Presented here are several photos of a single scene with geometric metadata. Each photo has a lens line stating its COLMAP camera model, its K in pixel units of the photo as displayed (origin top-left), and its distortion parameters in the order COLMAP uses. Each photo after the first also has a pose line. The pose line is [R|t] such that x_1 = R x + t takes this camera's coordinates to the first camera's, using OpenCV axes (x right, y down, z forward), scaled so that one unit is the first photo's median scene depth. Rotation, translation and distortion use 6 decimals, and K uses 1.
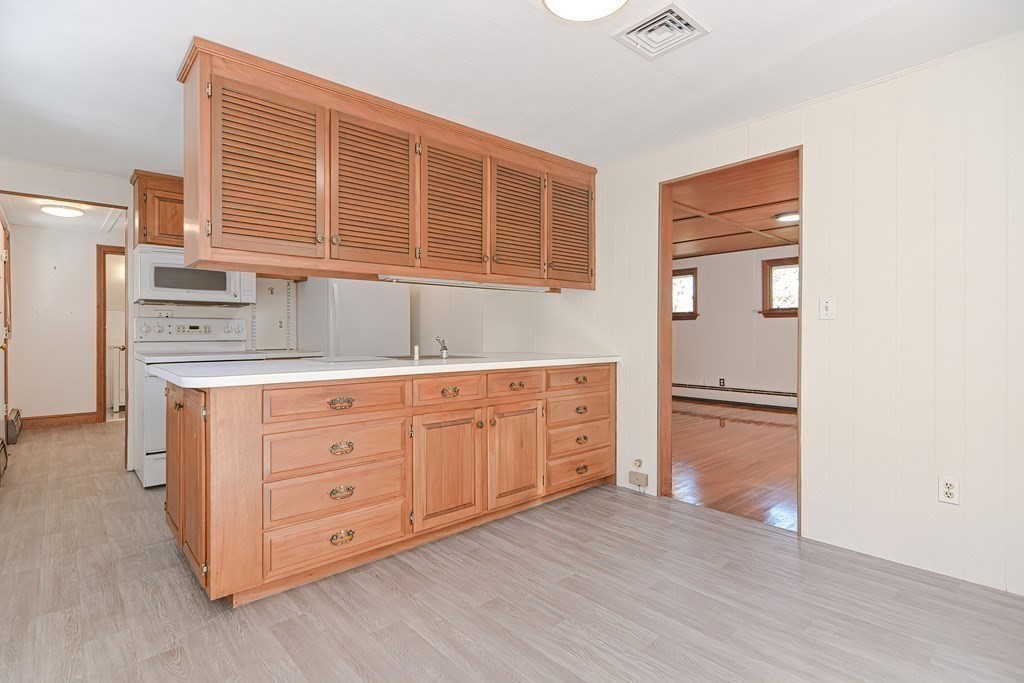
lens RADIAL K [[501.8, 0, 537.3], [0, 501.8, 335.1], [0, 0, 1]] dist [0.017326, -0.007672]
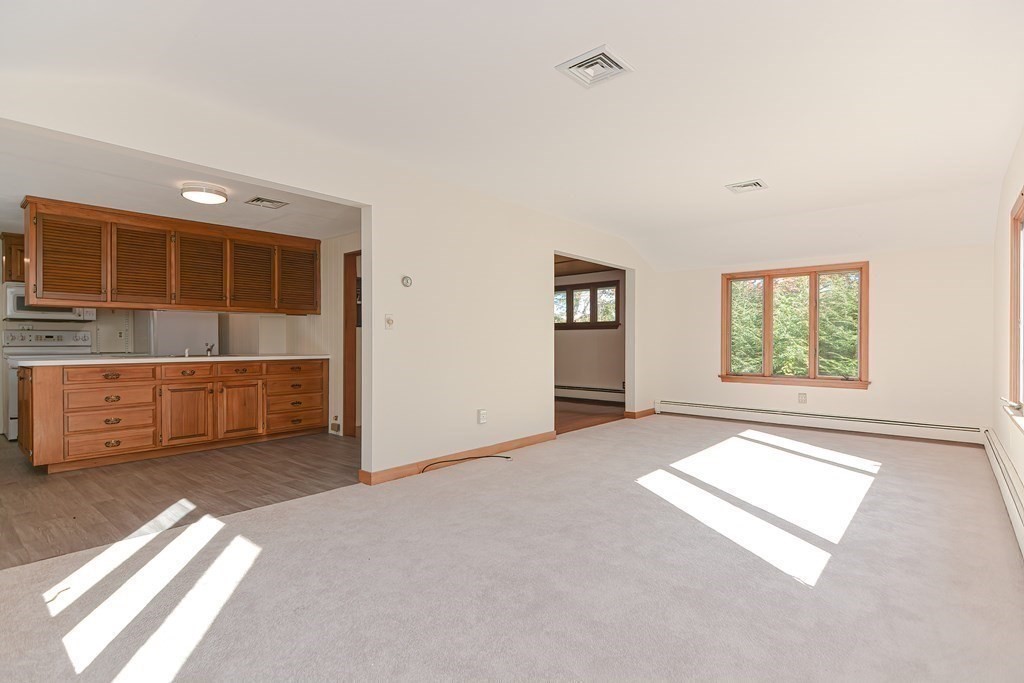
lens RADIAL K [[501.8, 0, 535.2], [0, 501.8, 346.2], [0, 0, 1]] dist [0.017326, -0.007672]
pose [[0.993197, 0.000282, 0.116445, 0.750088], [-0.000786, 0.999991, 0.004280, 0.005999], [-0.116442, -0.004342, 0.993188, -0.848977]]
